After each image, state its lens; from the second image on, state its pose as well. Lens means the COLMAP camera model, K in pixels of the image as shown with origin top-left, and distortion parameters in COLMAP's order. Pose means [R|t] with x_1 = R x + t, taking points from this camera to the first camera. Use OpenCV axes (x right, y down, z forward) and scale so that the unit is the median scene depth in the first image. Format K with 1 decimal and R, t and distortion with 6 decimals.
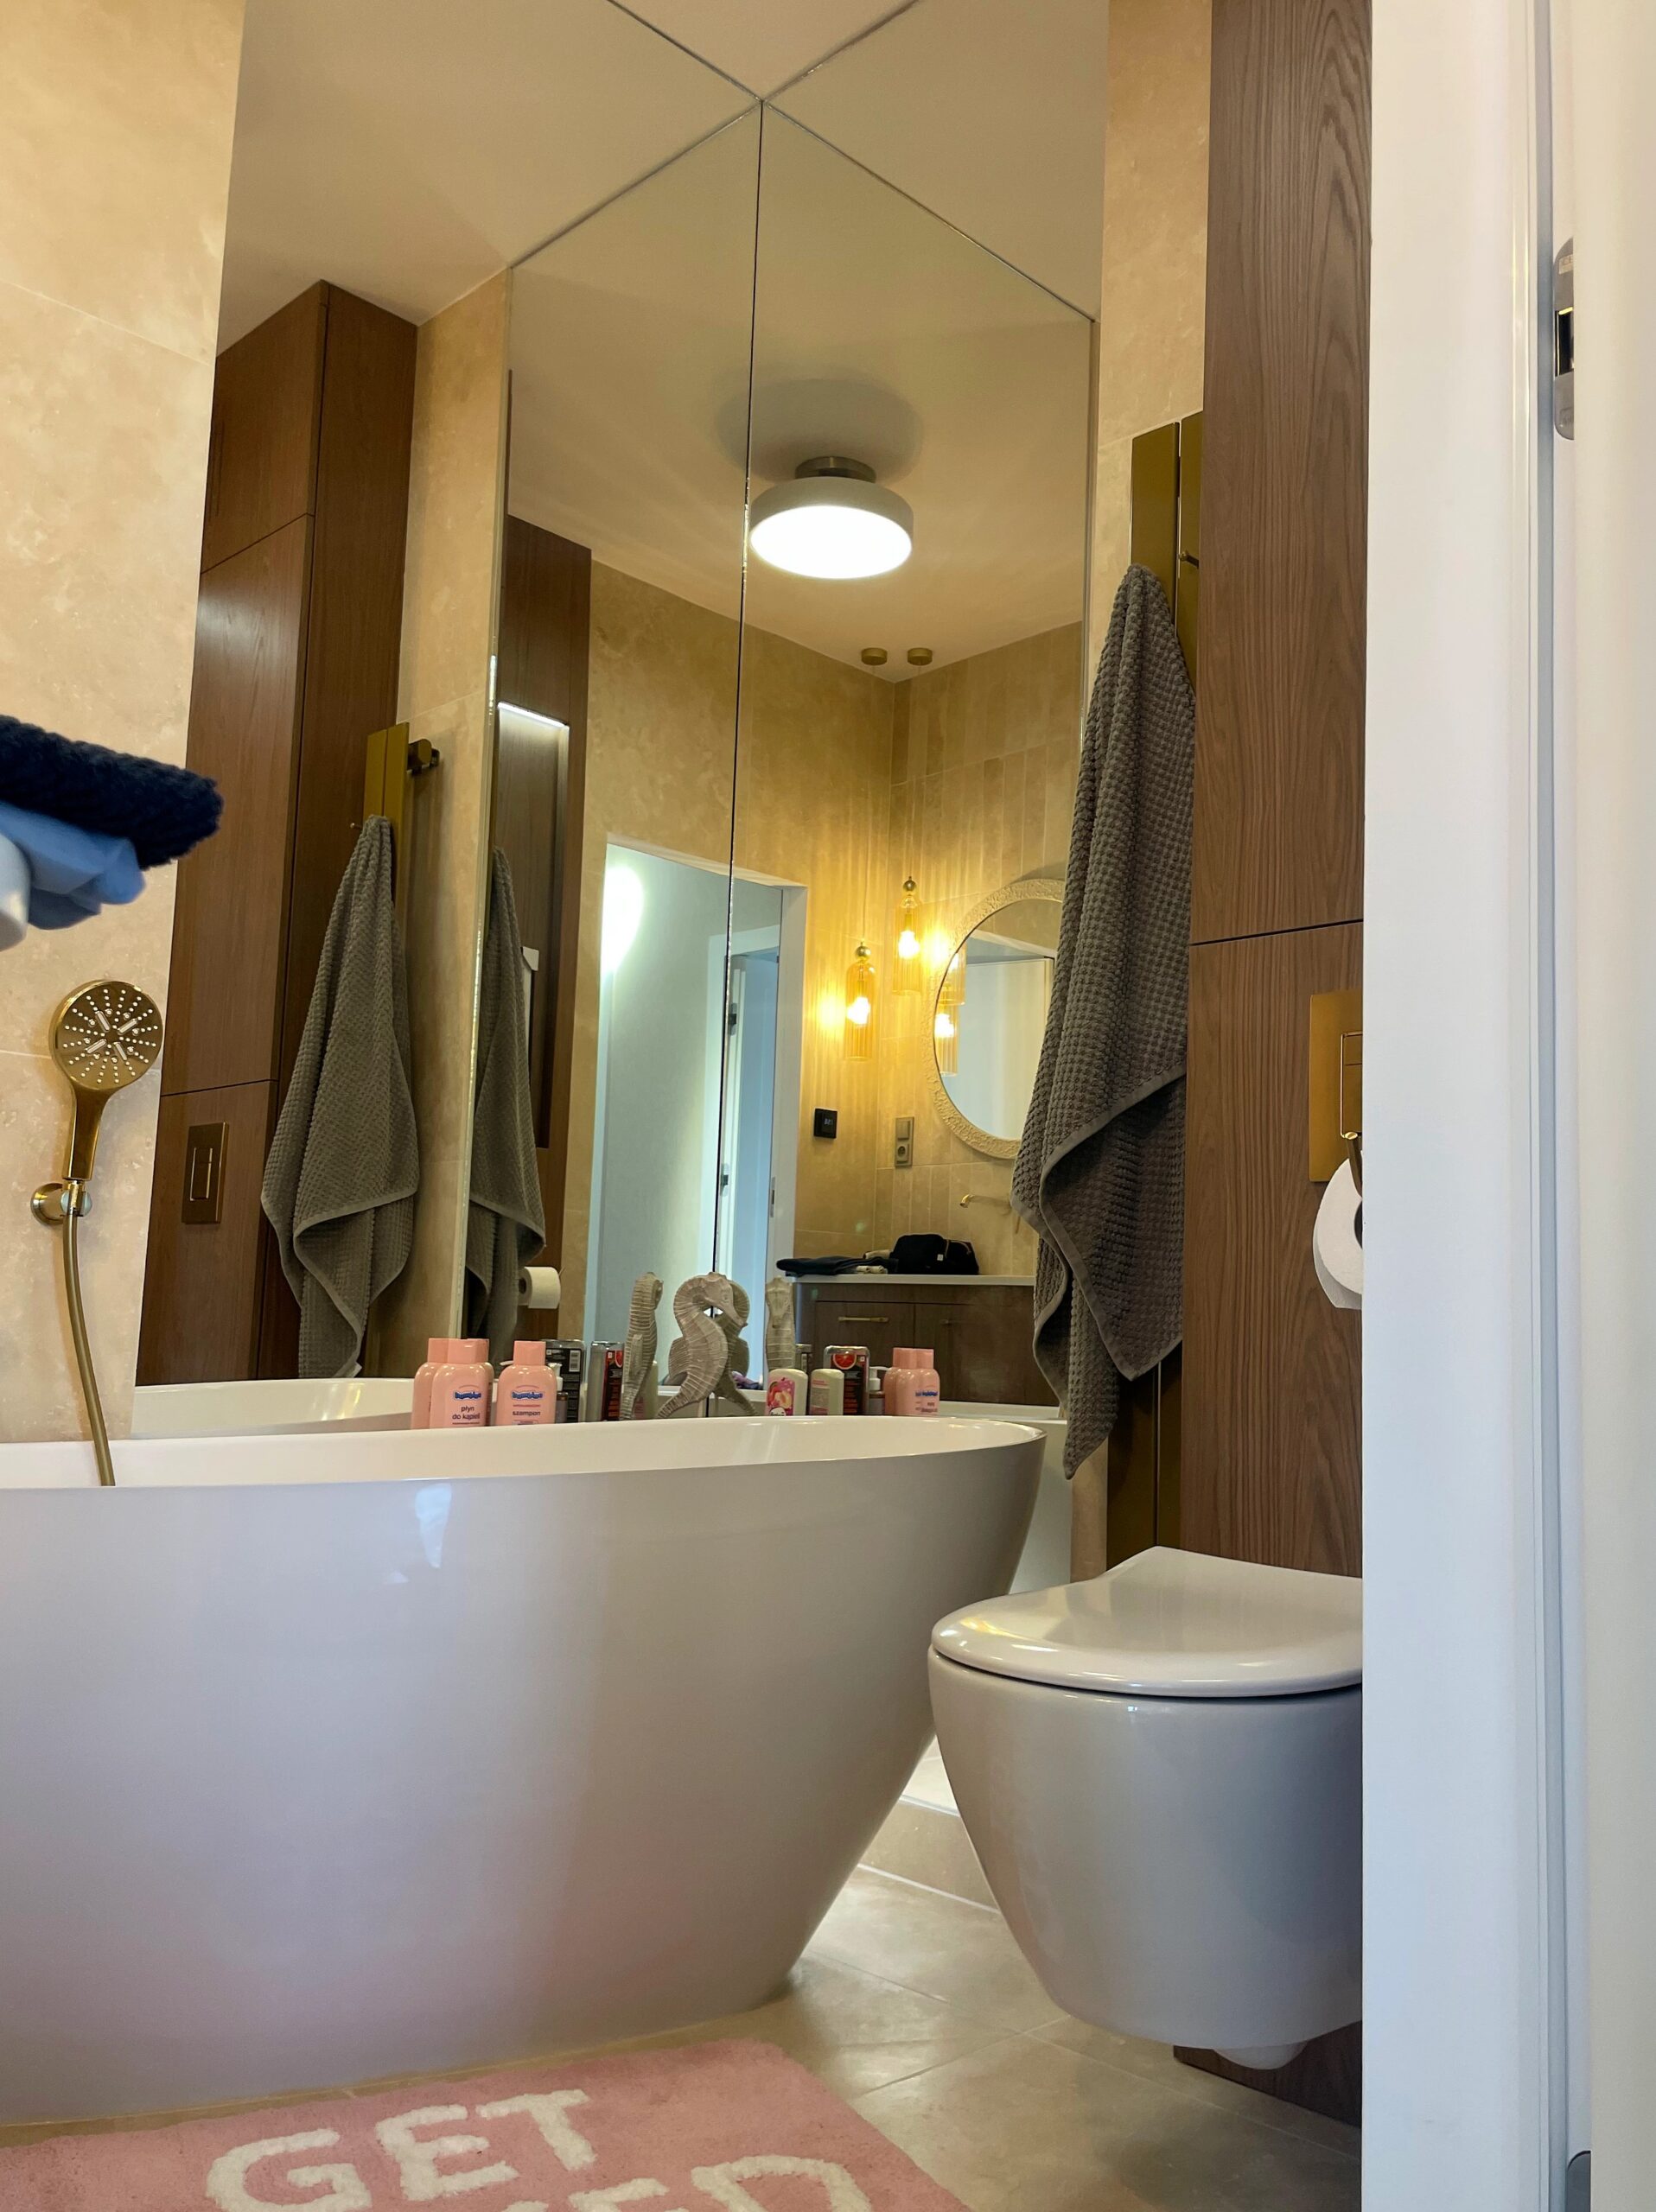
lens RADIAL K [[1684.4, 0, 823.9], [0, 1684.4, 1103.6], [0, 0, 1]] dist [0.076764, -0.109493]
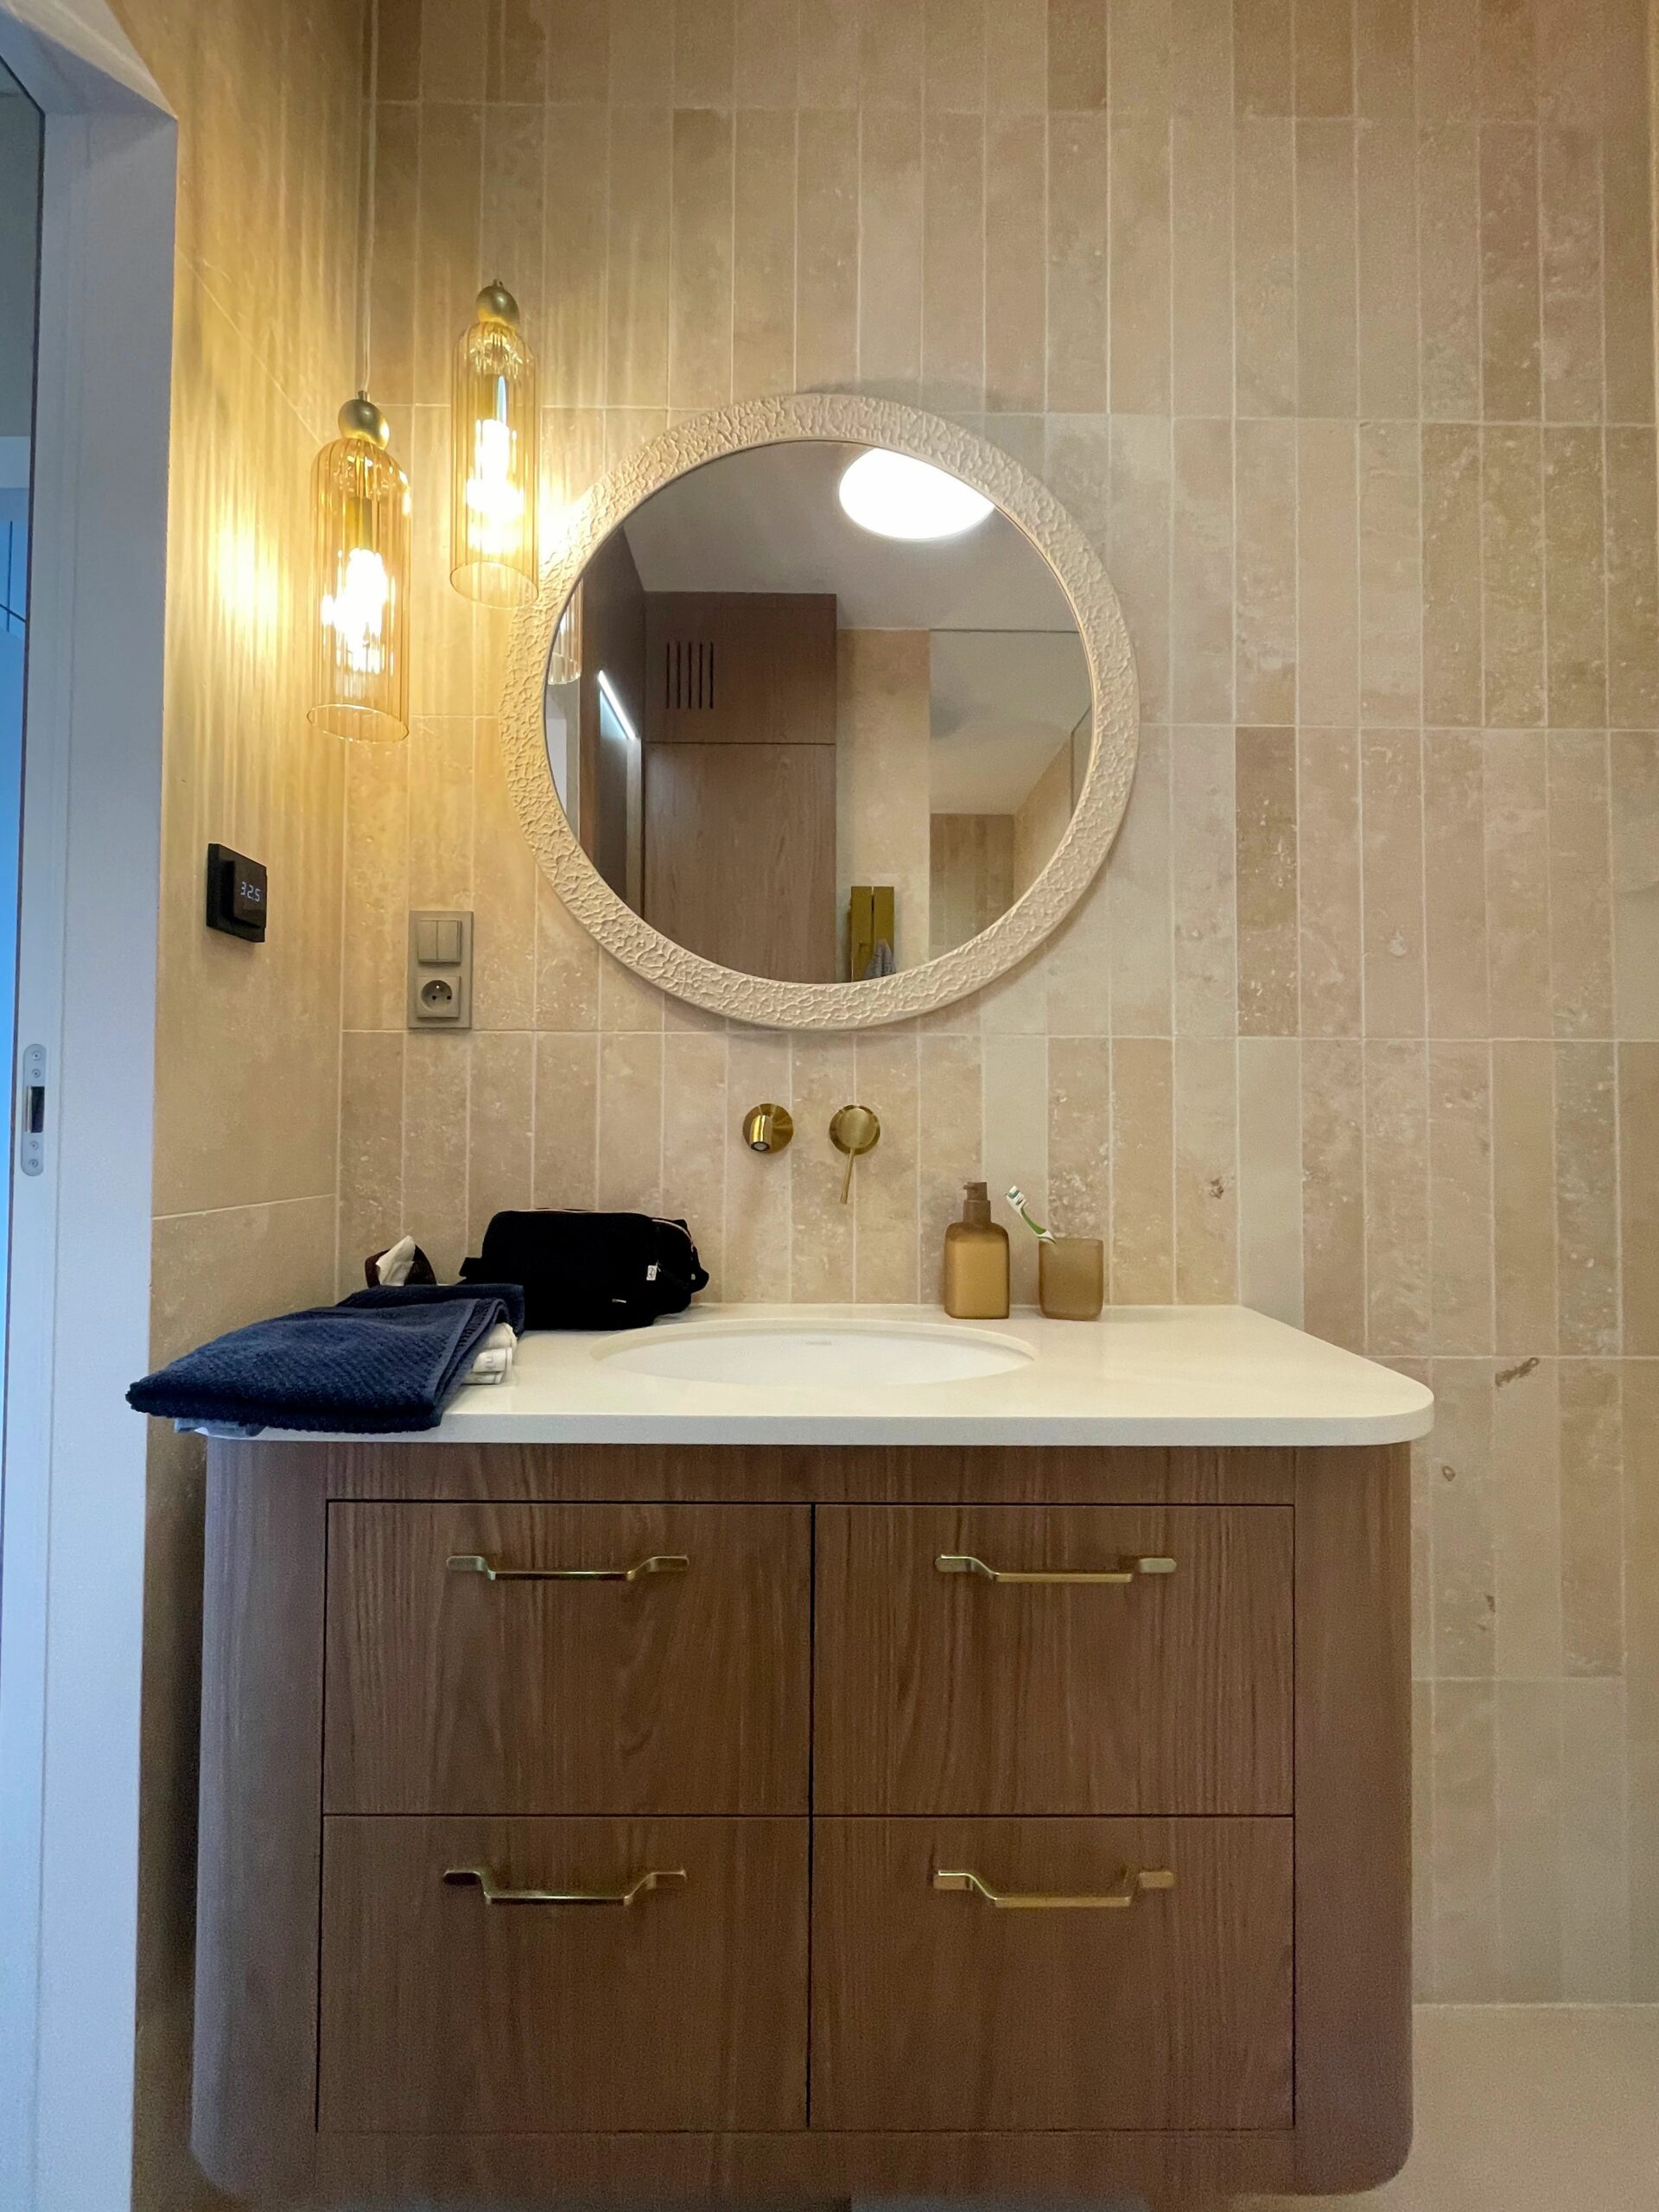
lens RADIAL K [[896.2, 0, 832.7], [0, 896.2, 1102.3], [0, 0, 1]] dist [-0.003413, -0.000531]
pose [[0.673298, -0.016298, 0.739192, -0.052010], [-0.067320, 0.994253, 0.083240, 0.030695], [-0.736301, -0.105807, 0.668331, 0.792788]]
